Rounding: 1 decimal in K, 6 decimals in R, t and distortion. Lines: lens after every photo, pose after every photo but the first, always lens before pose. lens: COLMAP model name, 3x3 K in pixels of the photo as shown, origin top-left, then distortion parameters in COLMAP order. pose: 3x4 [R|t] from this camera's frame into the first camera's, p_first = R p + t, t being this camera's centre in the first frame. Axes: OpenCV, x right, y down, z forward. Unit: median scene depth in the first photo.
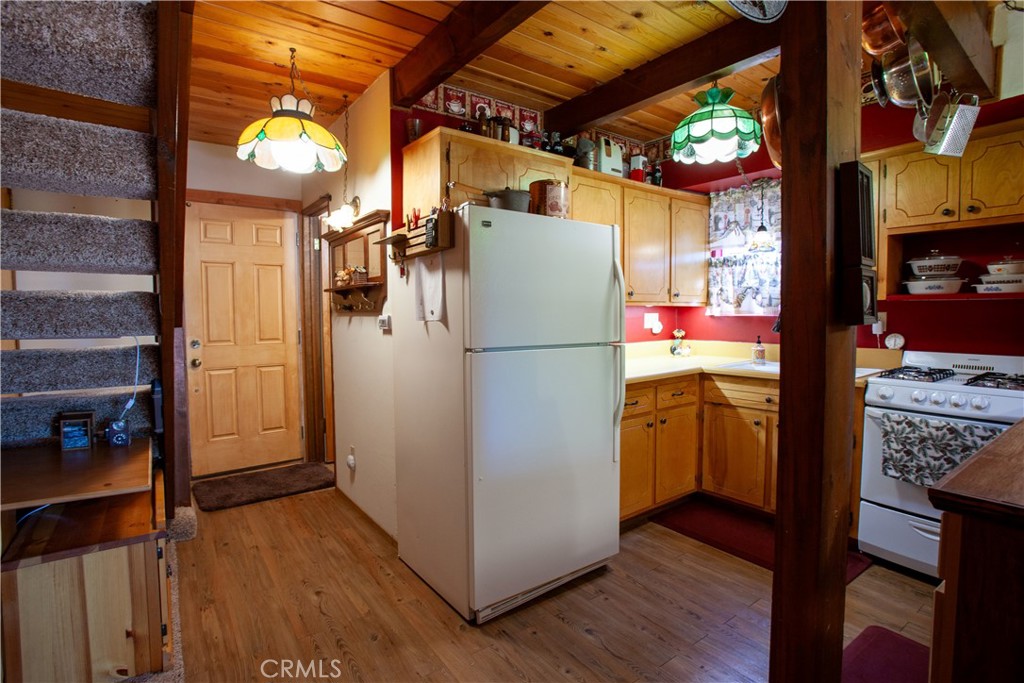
lens RADIAL K [[498.2, 0, 504.0], [0, 498.2, 340.1], [0, 0, 1]] dist [-0.070181, 0.022229]
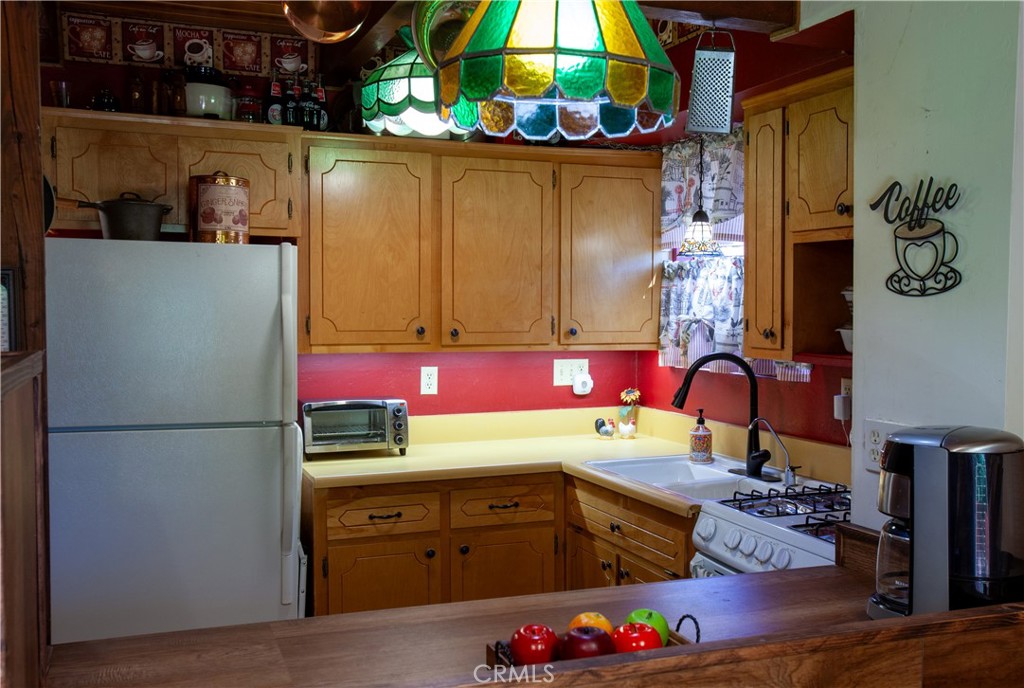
lens RADIAL K [[1009.4, 0, 503.3], [0, 1009.4, 340.9], [0, 0, 1]] dist [0.062207, 0.000000]
pose [[0.967850, 0.018581, -0.250840, 0.727735], [-0.023983, 0.999541, -0.018495, -0.073440], [0.250381, 0.023917, 0.967852, -0.199564]]
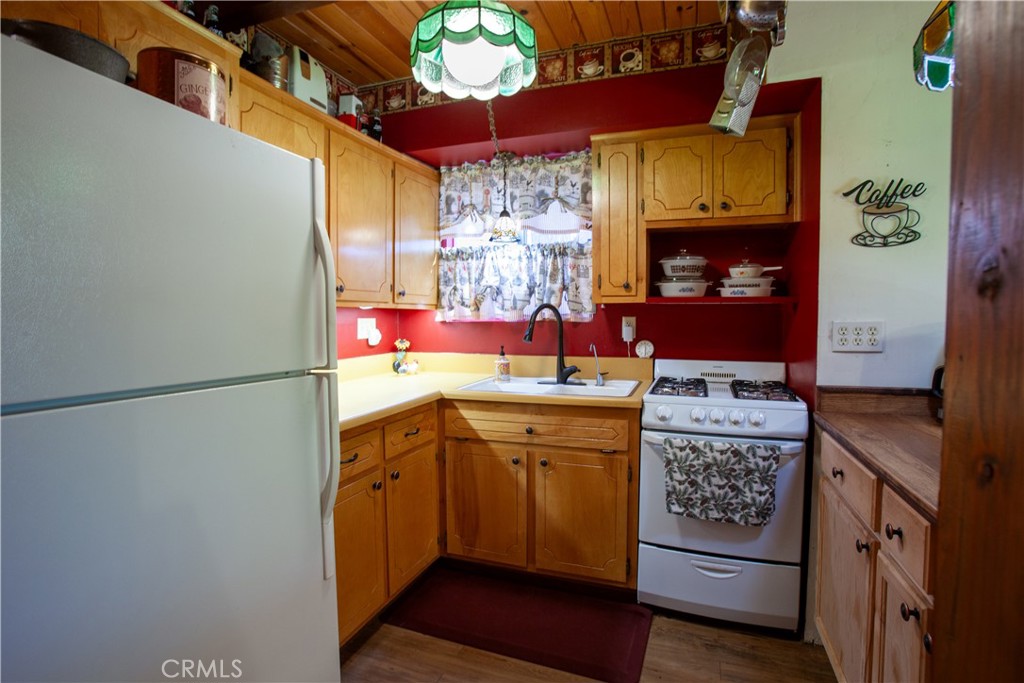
lens RADIAL K [[510.2, 0, 515.2], [0, 510.2, 337.7], [0, 0, 1]] dist [-0.069430, 0.025775]
pose [[0.826337, -0.016256, 0.562942, 0.074916], [0.026875, 0.999583, -0.010585, -0.015851], [-0.562535, 0.023876, 0.826429, 0.351833]]
